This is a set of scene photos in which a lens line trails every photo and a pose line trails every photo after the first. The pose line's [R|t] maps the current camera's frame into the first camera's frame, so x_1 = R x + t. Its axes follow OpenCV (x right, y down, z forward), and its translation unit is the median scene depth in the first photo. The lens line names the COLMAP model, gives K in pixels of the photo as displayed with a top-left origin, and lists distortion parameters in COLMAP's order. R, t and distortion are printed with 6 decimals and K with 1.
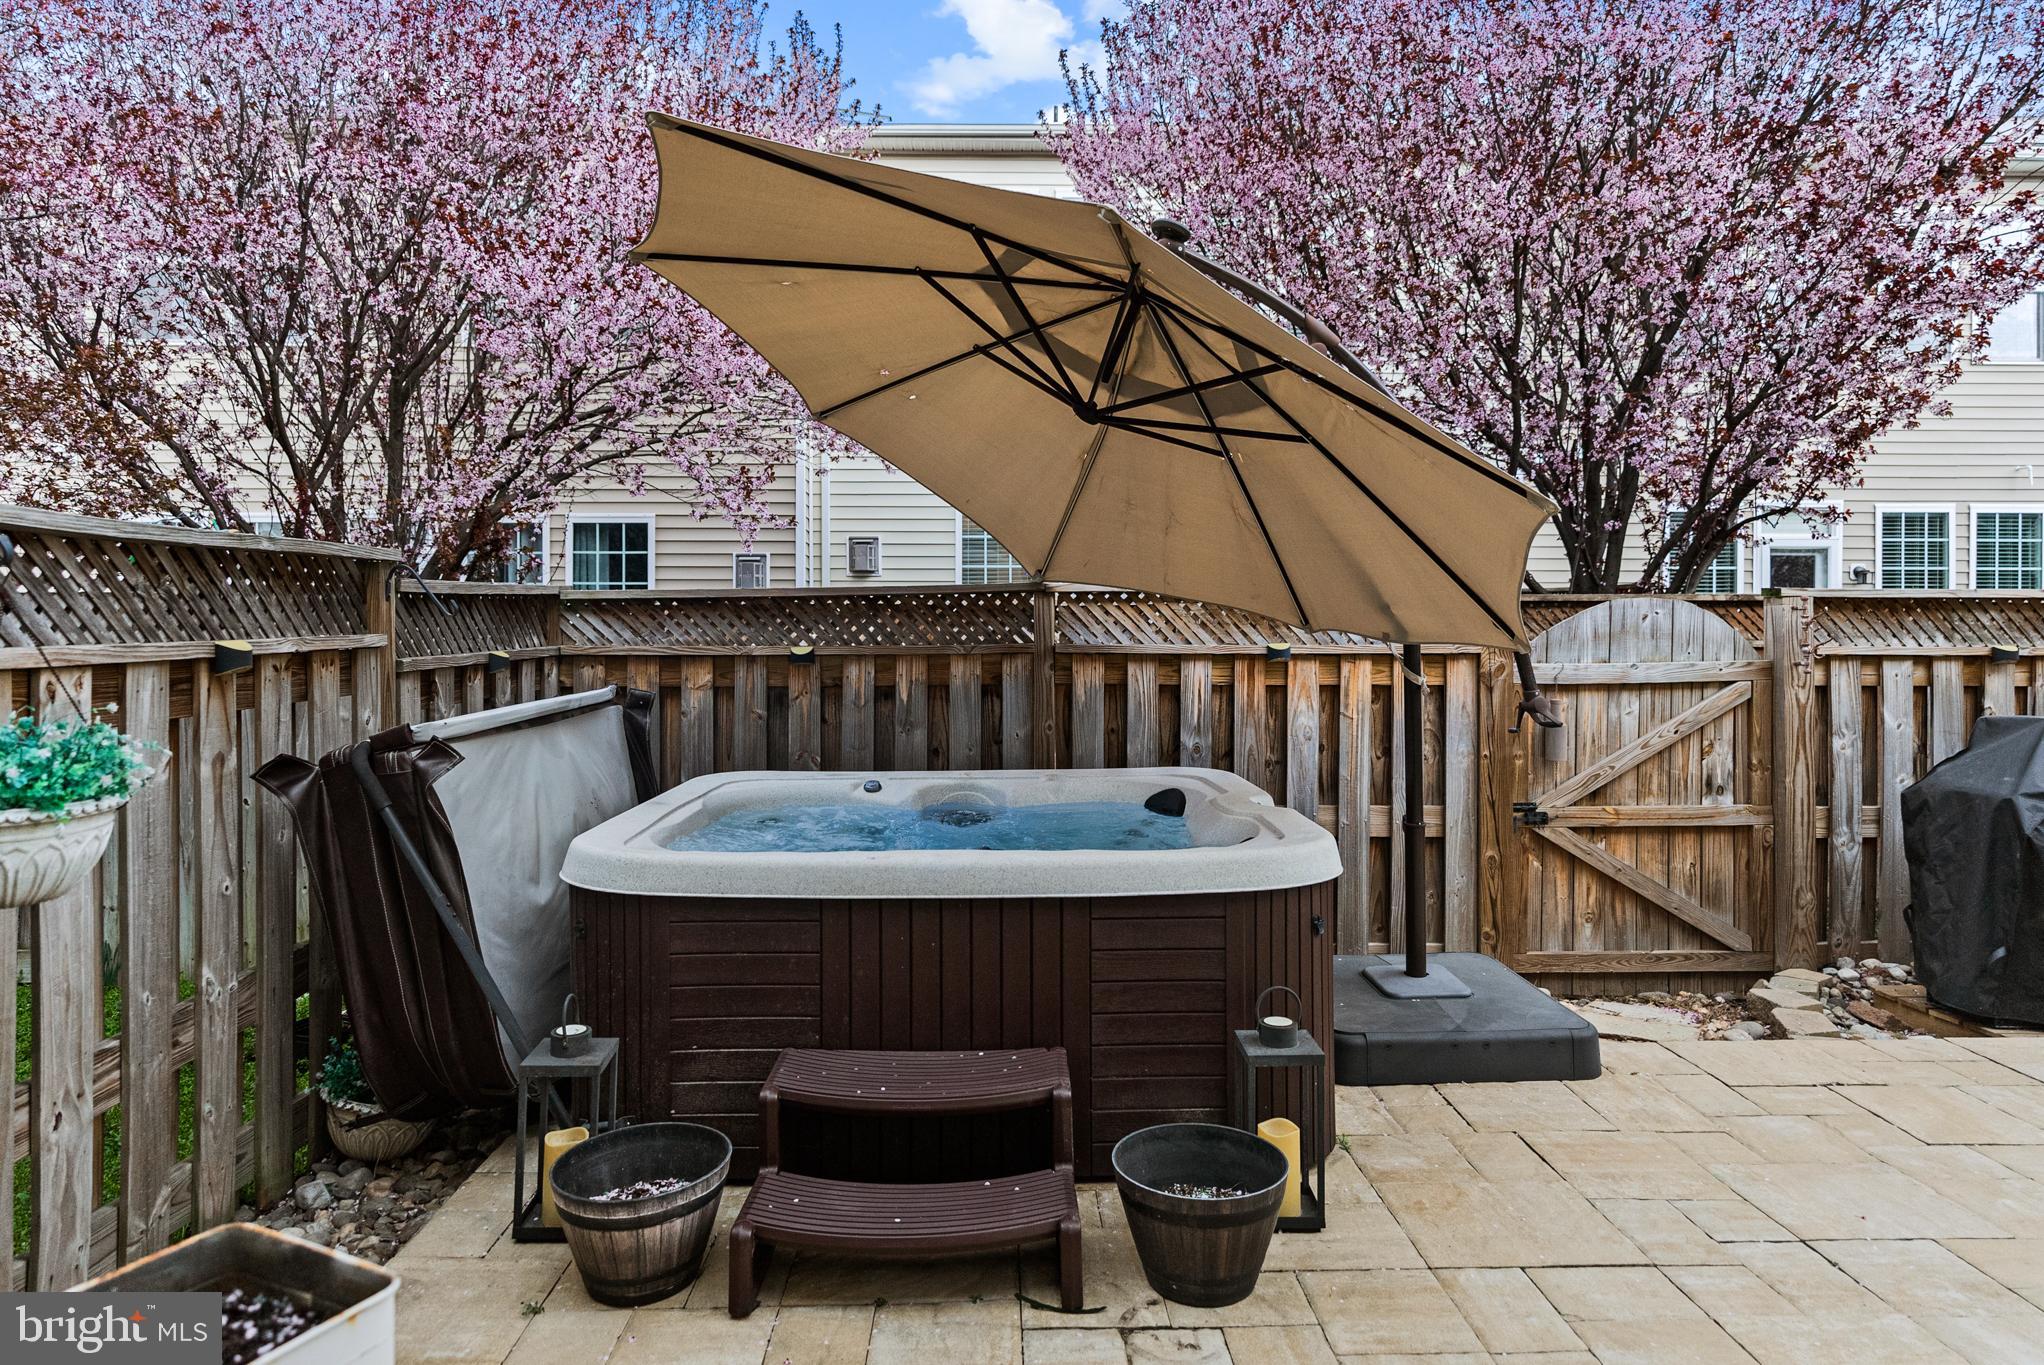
lens RADIAL K [[1169.4, 0, 1031.0], [0, 1169.4, 612.2], [0, 0, 1]] dist [0.000955, 0.000440]
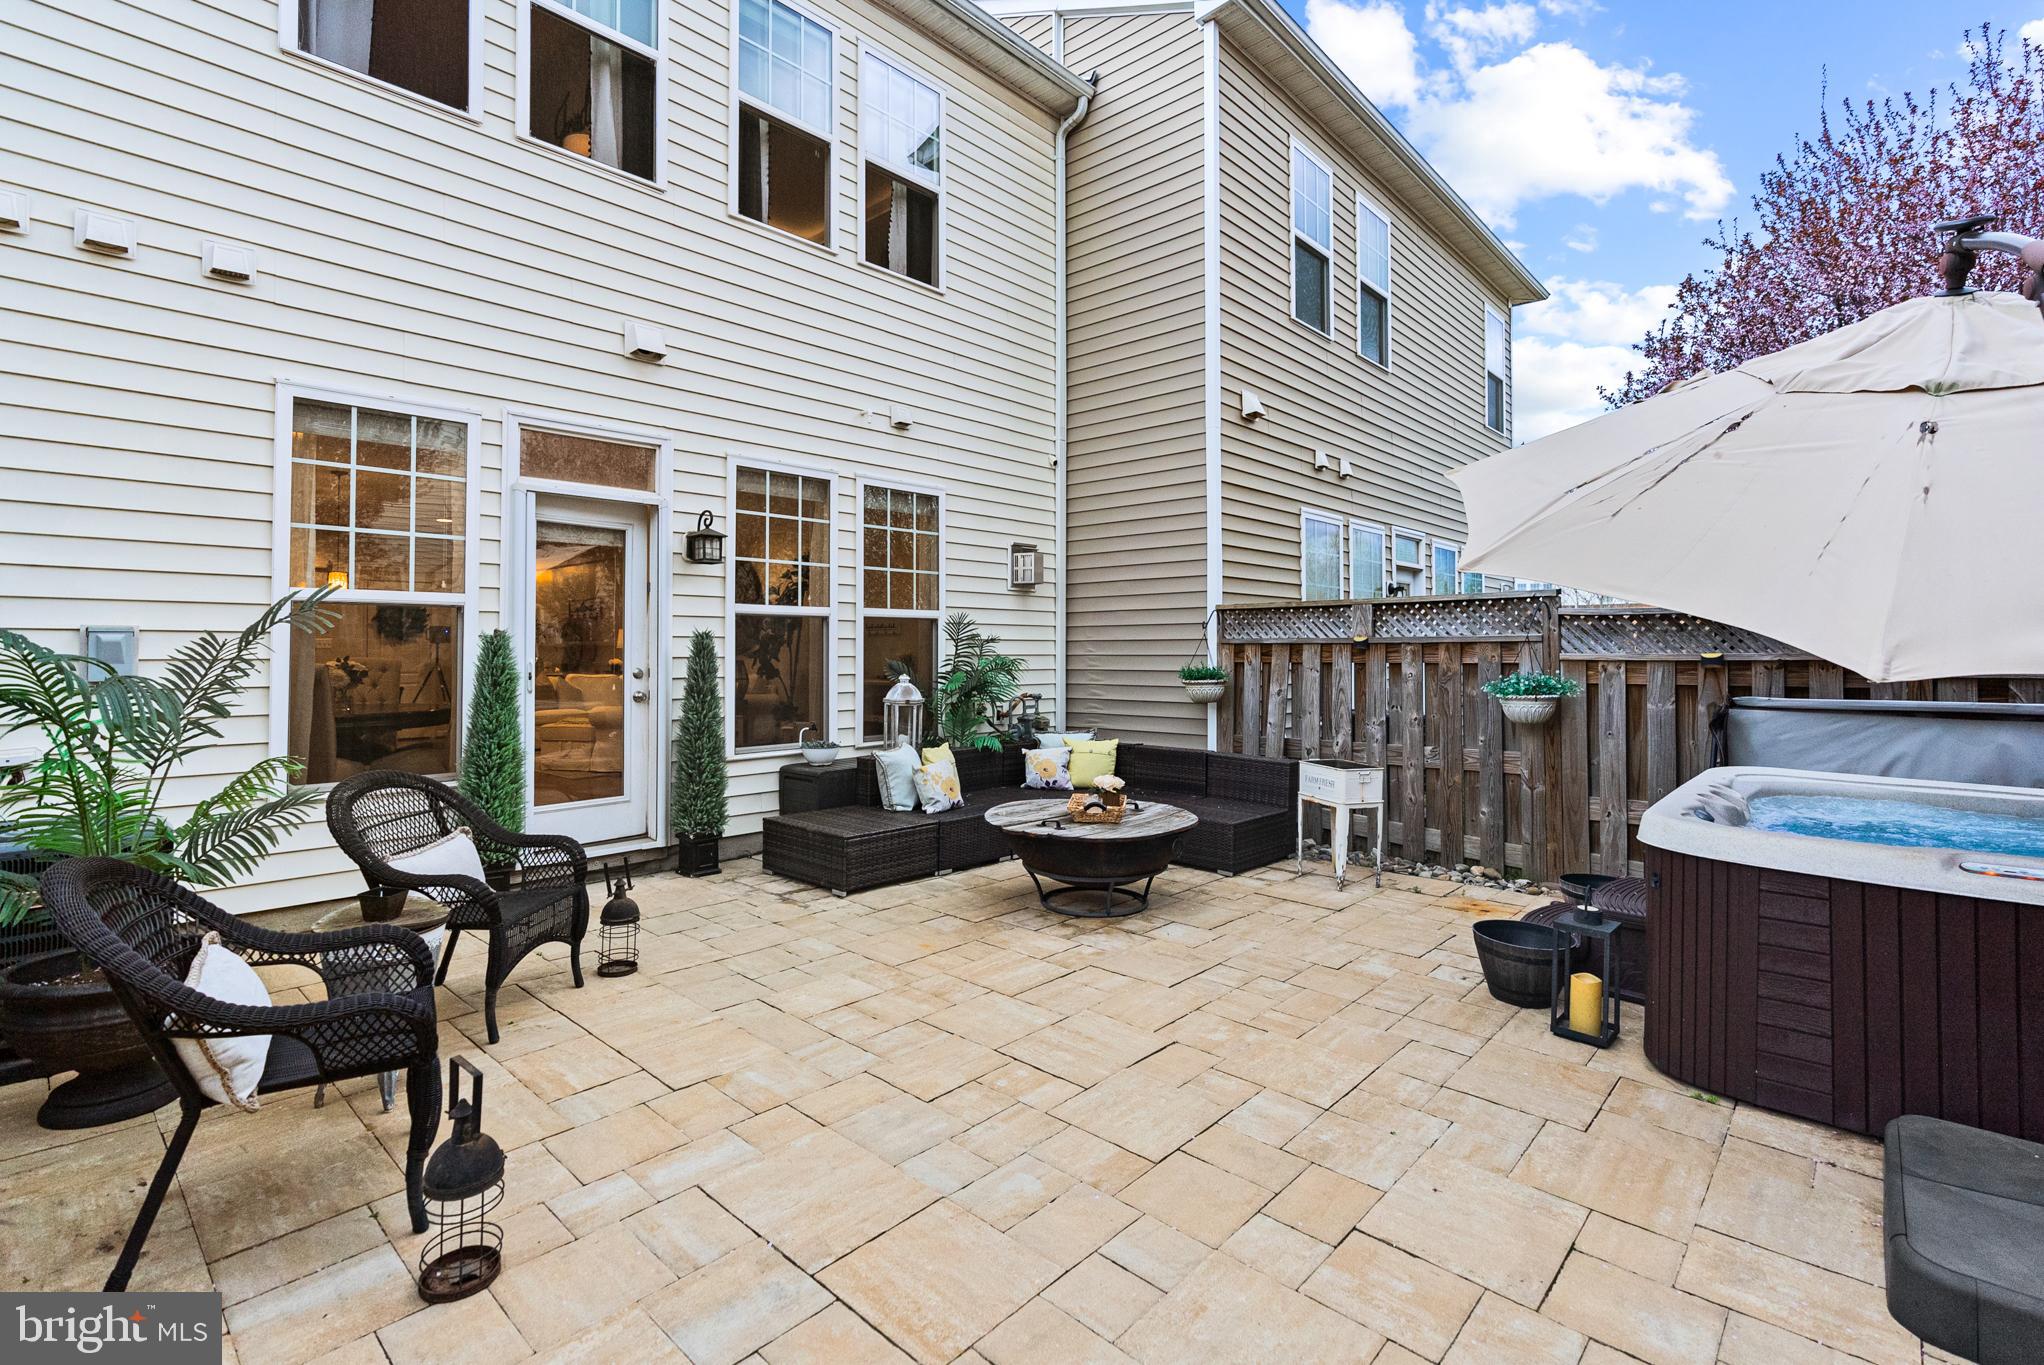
lens RADIAL K [[934.6, 0, 1022.0], [0, 934.6, 682.5], [0, 0, 1]] dist [-0.004747, 0.001965]
pose [[-0.690206, 0.027656, -0.723085, 0.854936], [0.003407, 0.999382, 0.034972, 0.006698], [0.723605, 0.021674, -0.689874, 0.703150]]
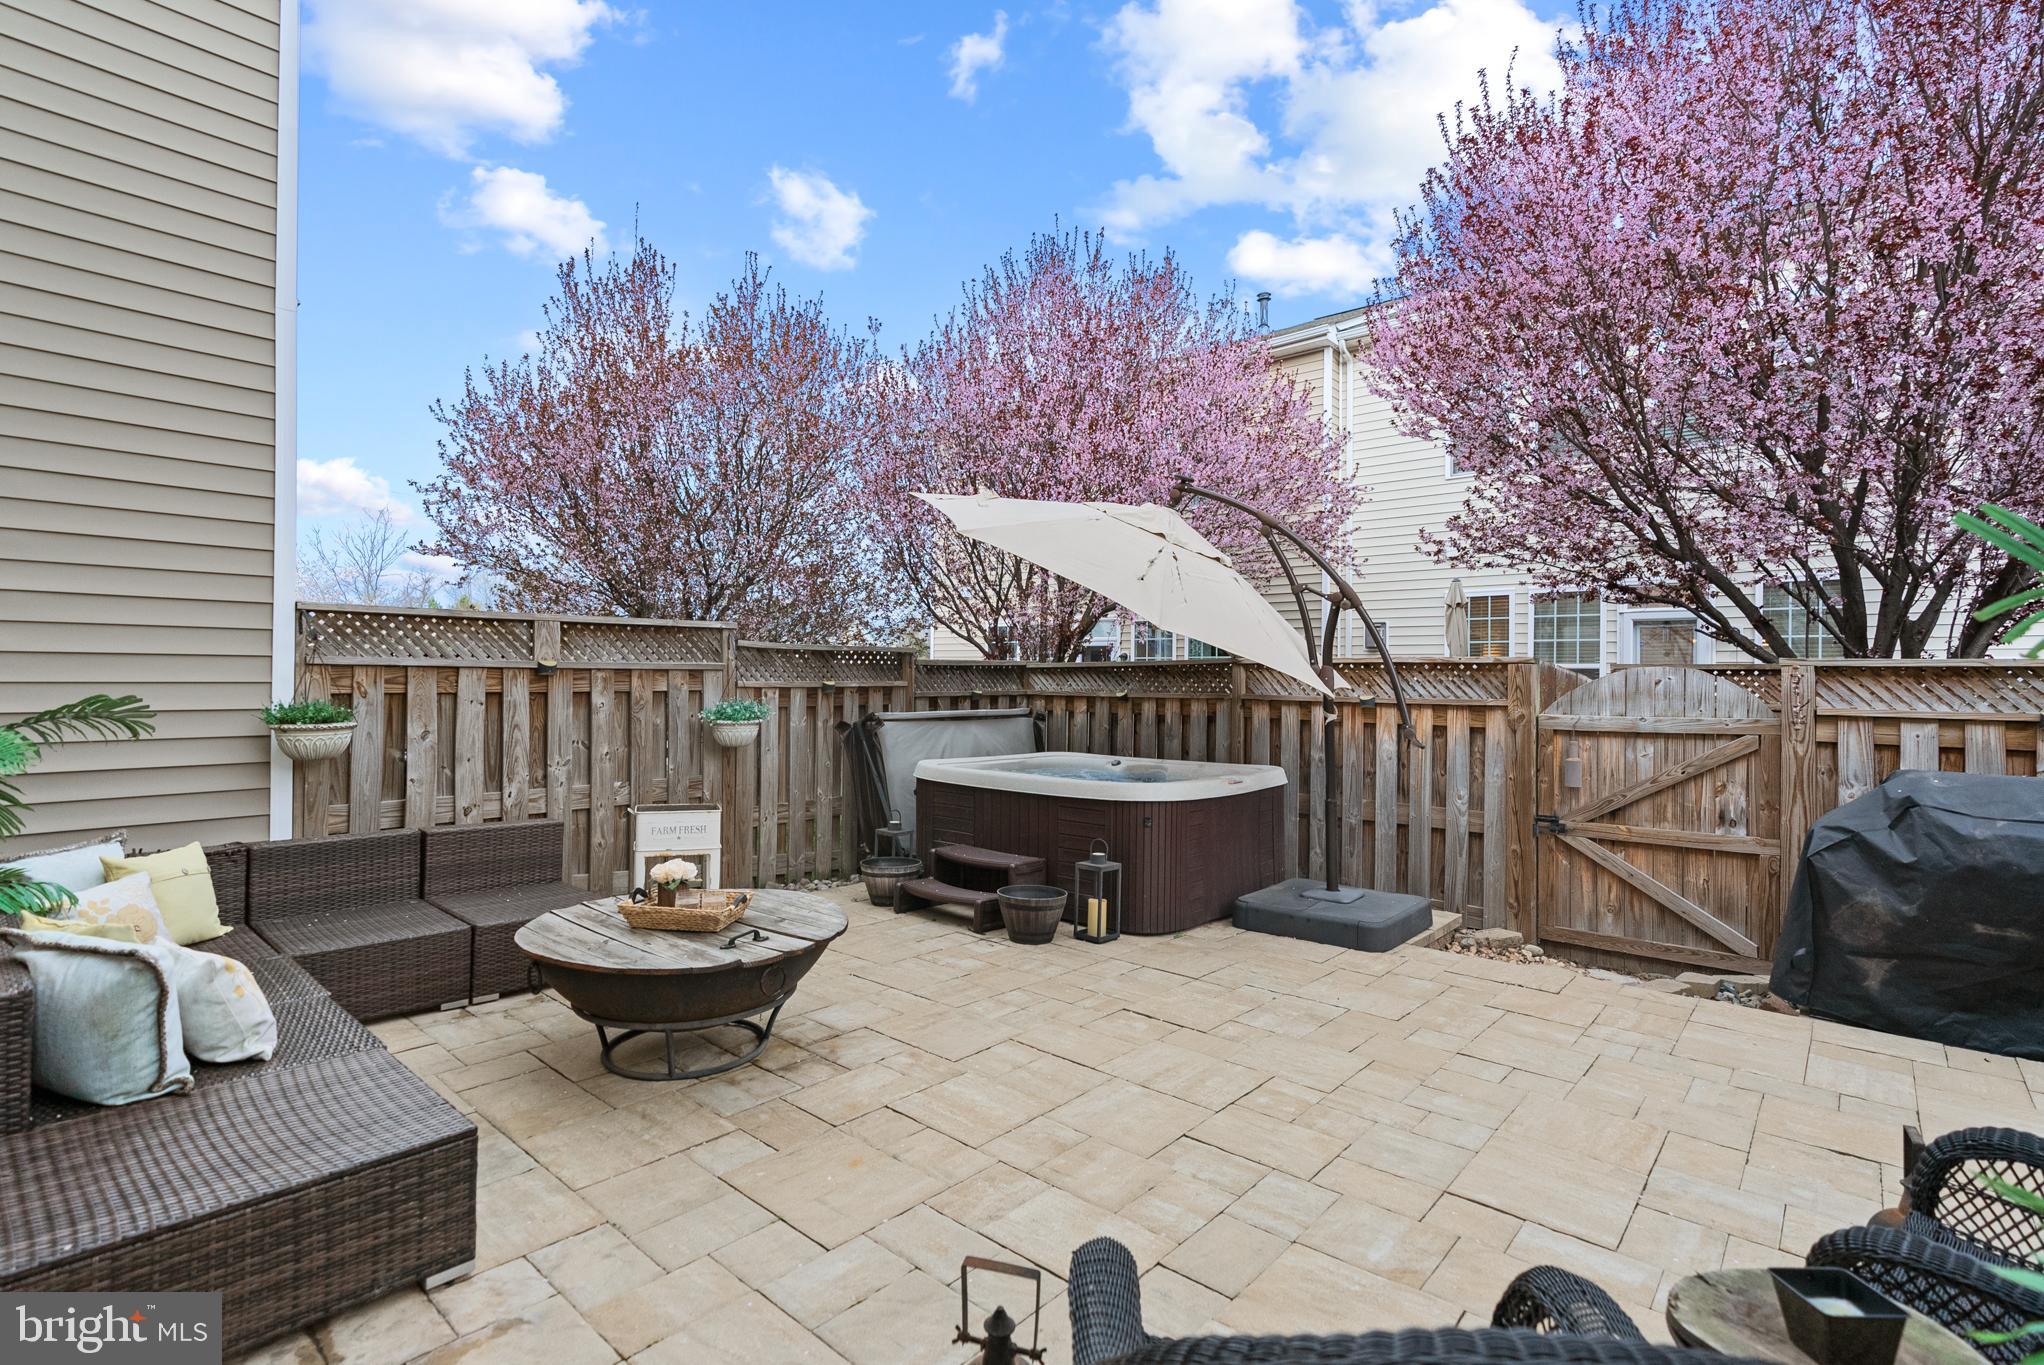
lens RADIAL K [[955.5, 0, 1018.0], [0, 955.5, 679.8], [0, 0, 1]] dist [0.000682, 0.000399]
pose [[0.729872, 0.008511, -0.683531, 0.737469], [-0.007554, 0.999962, 0.004385, 0.003407], [0.683542, 0.001963, 0.729908, -0.246998]]
